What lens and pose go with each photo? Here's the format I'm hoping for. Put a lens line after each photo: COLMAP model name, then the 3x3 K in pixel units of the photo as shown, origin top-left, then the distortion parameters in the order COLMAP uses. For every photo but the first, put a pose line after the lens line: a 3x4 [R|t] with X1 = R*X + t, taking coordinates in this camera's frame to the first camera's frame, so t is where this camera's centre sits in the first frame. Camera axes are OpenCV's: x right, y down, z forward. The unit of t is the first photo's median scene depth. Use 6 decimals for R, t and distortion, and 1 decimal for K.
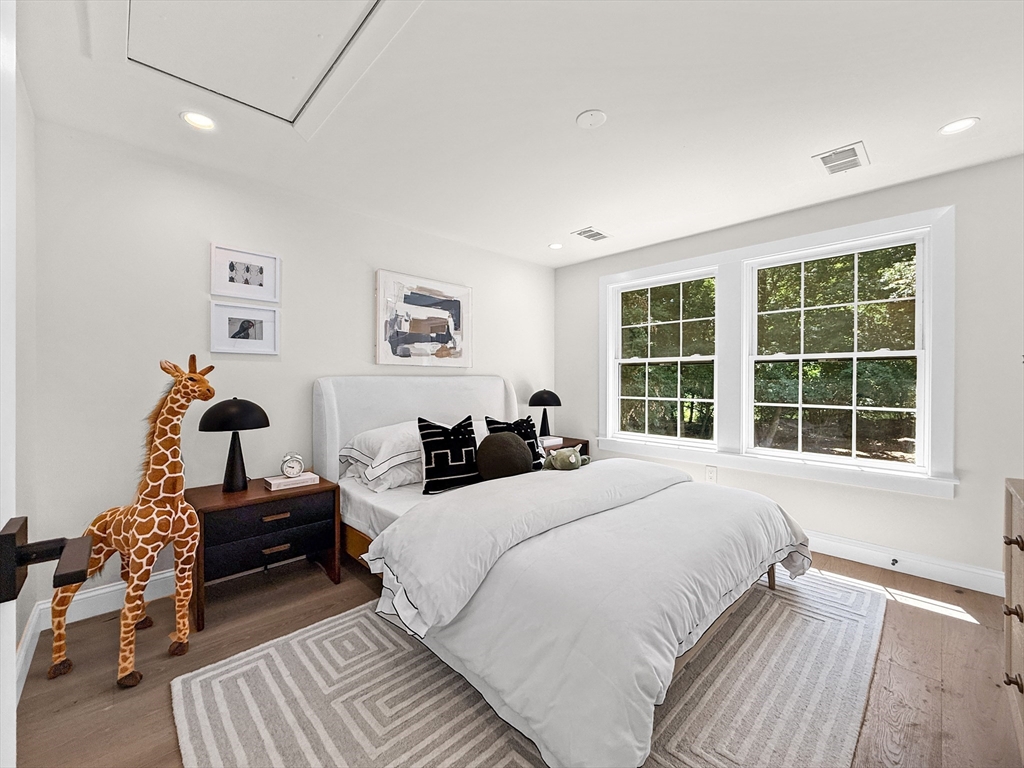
lens RADIAL K [[411.4, 0, 526.0], [0, 411.4, 373.7], [0, 0, 1]] dist [-0.000388, -0.000117]
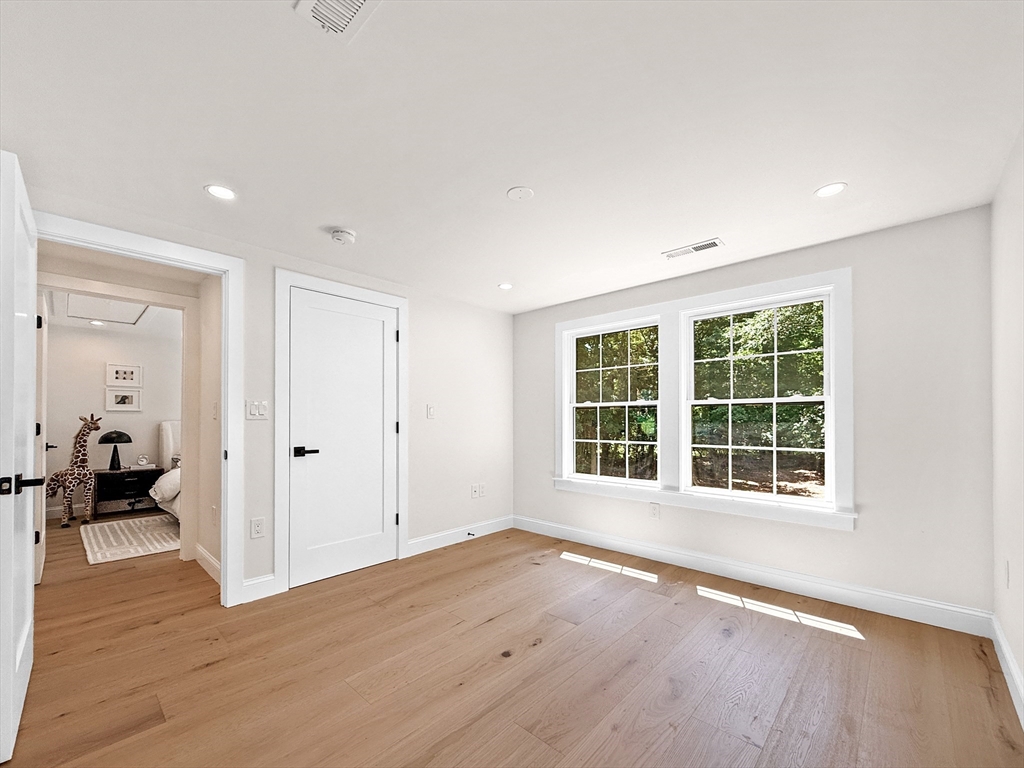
lens RADIAL K [[419.4, 0, 521.8], [0, 419.4, 416.7], [0, 0, 1]] dist [0.001092, 0.000063]
pose [[0.999337, 0.002048, 0.036354, 0.090323], [-0.002078, 0.999998, 0.000800, -0.001577], [-0.036353, -0.000875, 0.999339, -0.087704]]
